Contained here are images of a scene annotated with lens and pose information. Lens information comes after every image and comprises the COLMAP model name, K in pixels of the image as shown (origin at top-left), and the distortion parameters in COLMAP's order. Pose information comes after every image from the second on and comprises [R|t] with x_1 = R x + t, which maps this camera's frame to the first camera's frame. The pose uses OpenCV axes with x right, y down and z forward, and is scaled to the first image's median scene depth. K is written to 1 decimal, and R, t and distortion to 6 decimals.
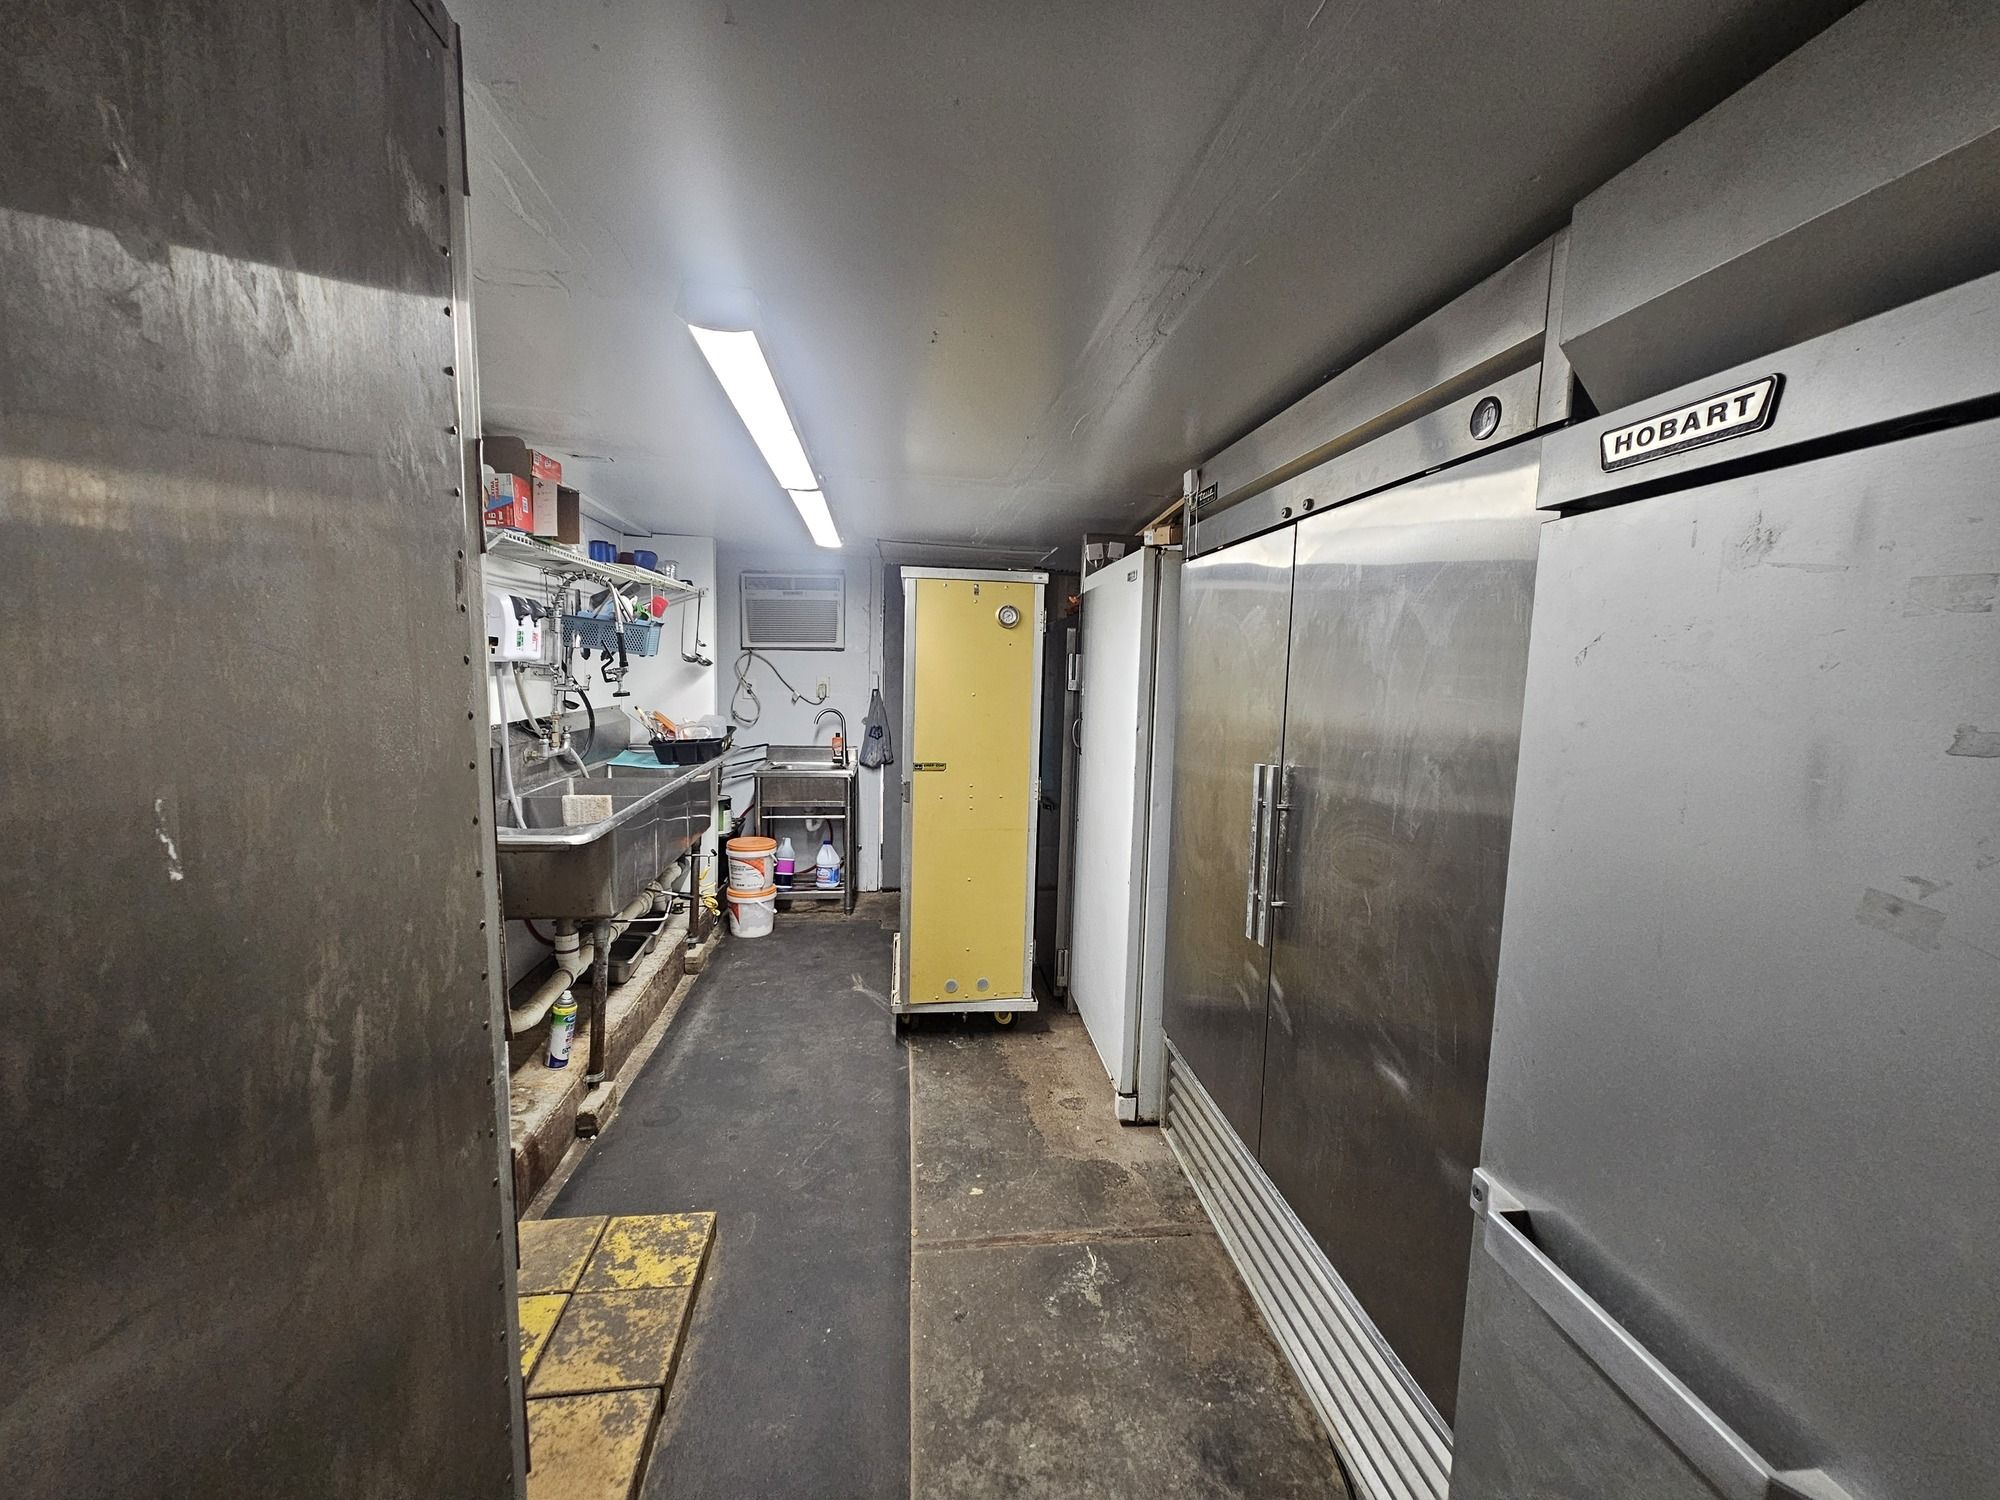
lens RADIAL K [[810.2, 0, 988.7], [0, 810.2, 745.3], [0, 0, 1]] dist [0.000517, 0.000744]
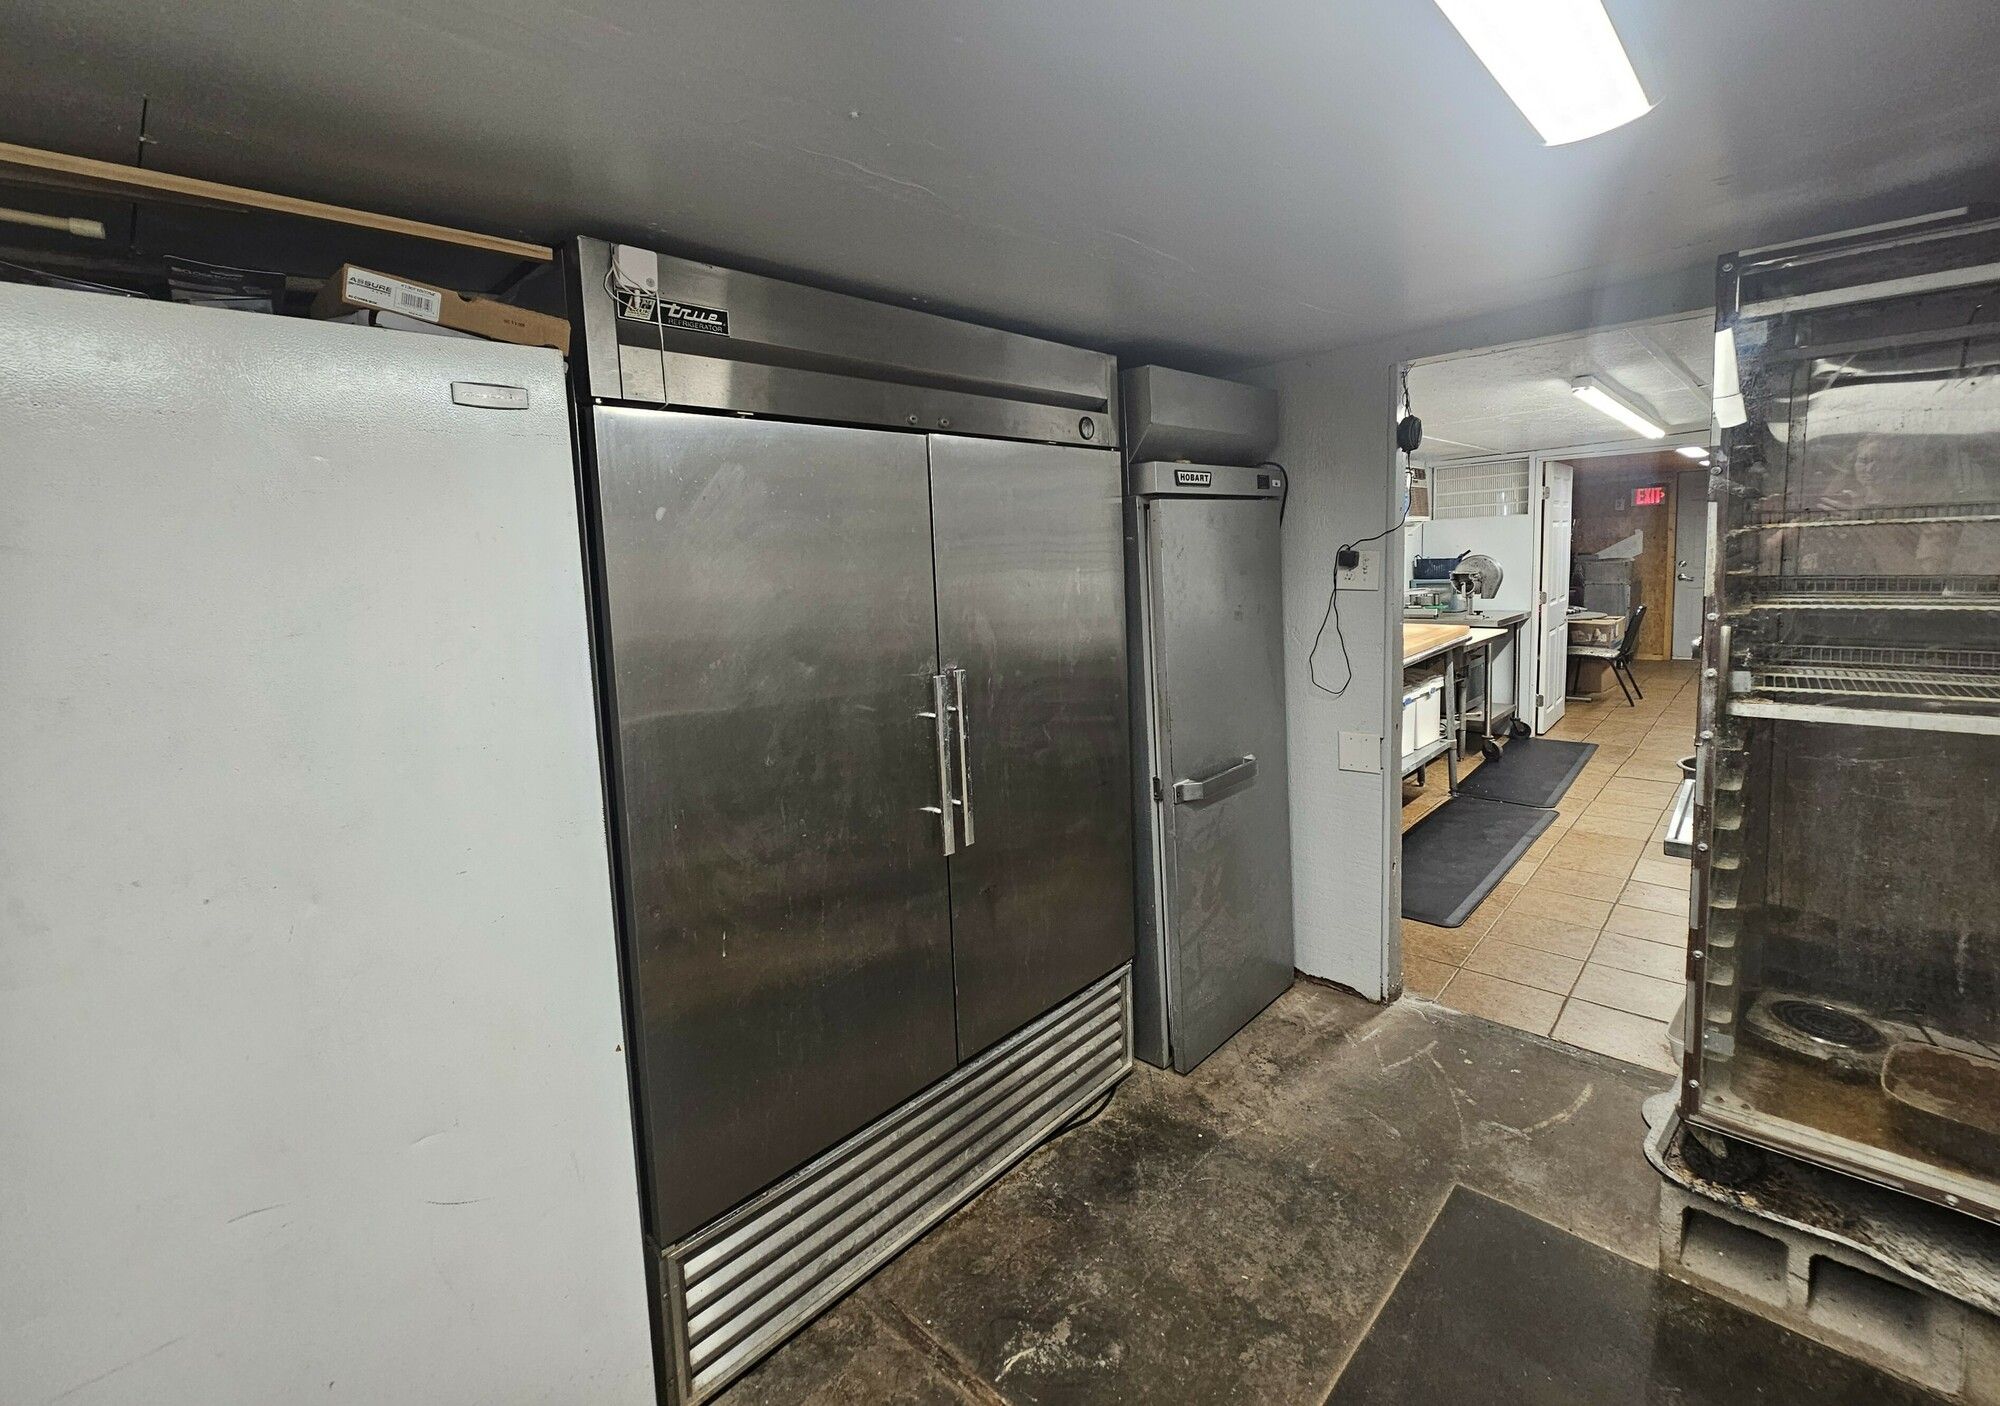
lens RADIAL K [[810.4, 0, 996.1], [0, 810.4, 641.2], [0, 0, 1]] dist [-0.000318, -0.000138]
pose [[-0.621154, -0.071527, 0.780418, -0.487122], [0.106546, 0.978872, 0.174519, -0.188741], [-0.776412, 0.191553, -0.600409, 1.610810]]
